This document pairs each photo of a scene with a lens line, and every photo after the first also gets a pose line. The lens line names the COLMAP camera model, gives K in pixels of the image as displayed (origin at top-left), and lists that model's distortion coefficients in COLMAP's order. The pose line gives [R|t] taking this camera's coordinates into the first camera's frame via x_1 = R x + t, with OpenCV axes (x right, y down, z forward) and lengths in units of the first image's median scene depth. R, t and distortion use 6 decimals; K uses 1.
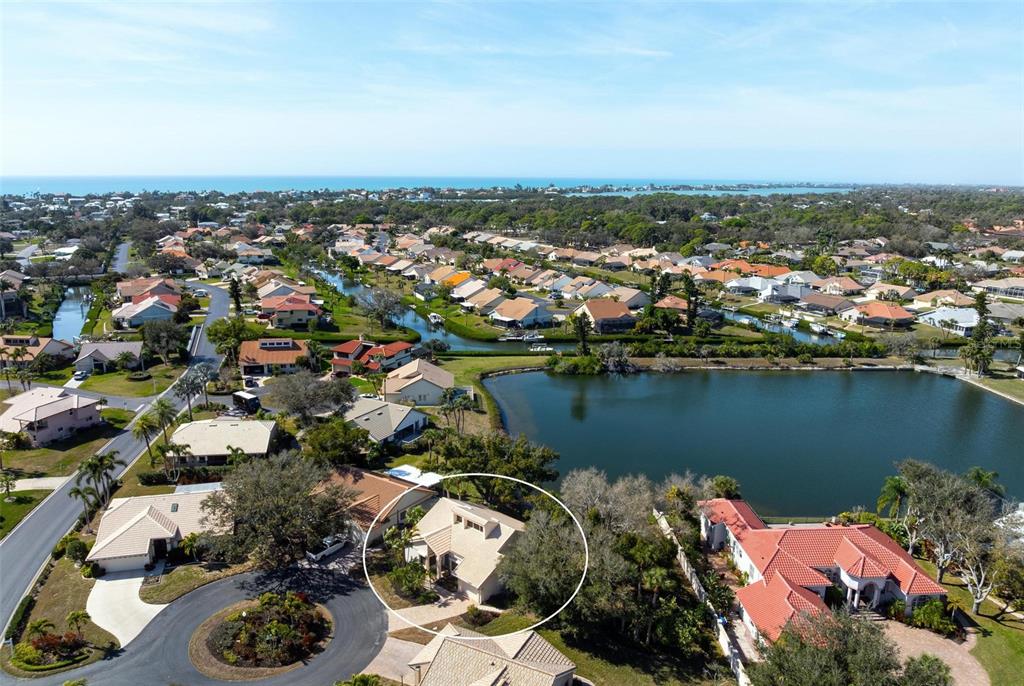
lens RADIAL K [[714.3, 0, 515.6], [0, 714.3, 349.5], [0, 0, 1]] dist [-0.025057, -0.011995]
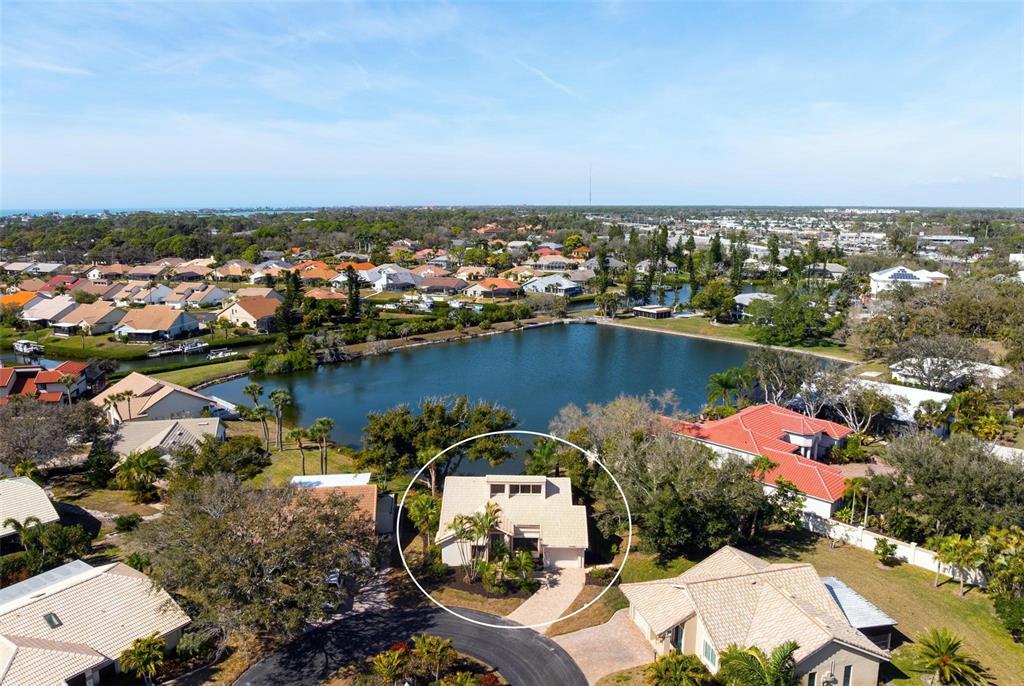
lens RADIAL K [[714.3, 0, 511.3], [0, 714.3, 343.4], [0, 0, 1]] dist [-0.025057, -0.011995]
pose [[0.754905, -0.135692, 0.641643, -0.254442], [0.163811, 0.986364, 0.015865, 0.029376], [-0.635047, 0.093132, 0.766839, 0.161403]]
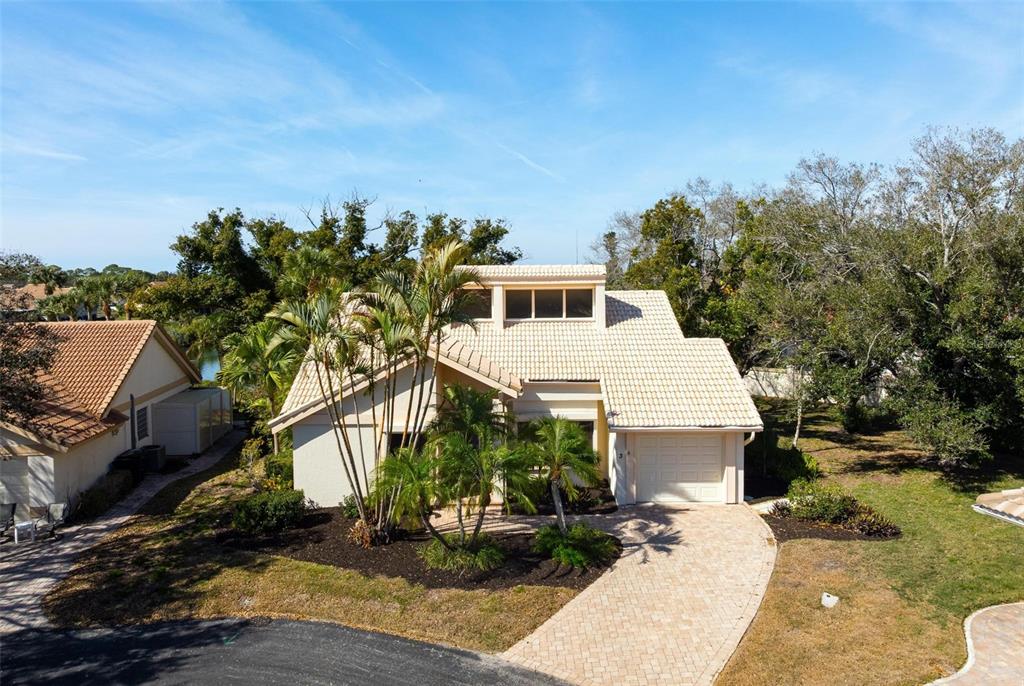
lens RADIAL K [[714.3, 0, 514.0], [0, 714.3, 337.7], [0, 0, 1]] dist [-0.025057, -0.011995]
pose [[0.738148, -0.064947, 0.671505, -0.118077], [0.172114, 0.980547, -0.094358, 0.127265], [-0.652315, 0.185226, 0.734967, 0.352700]]
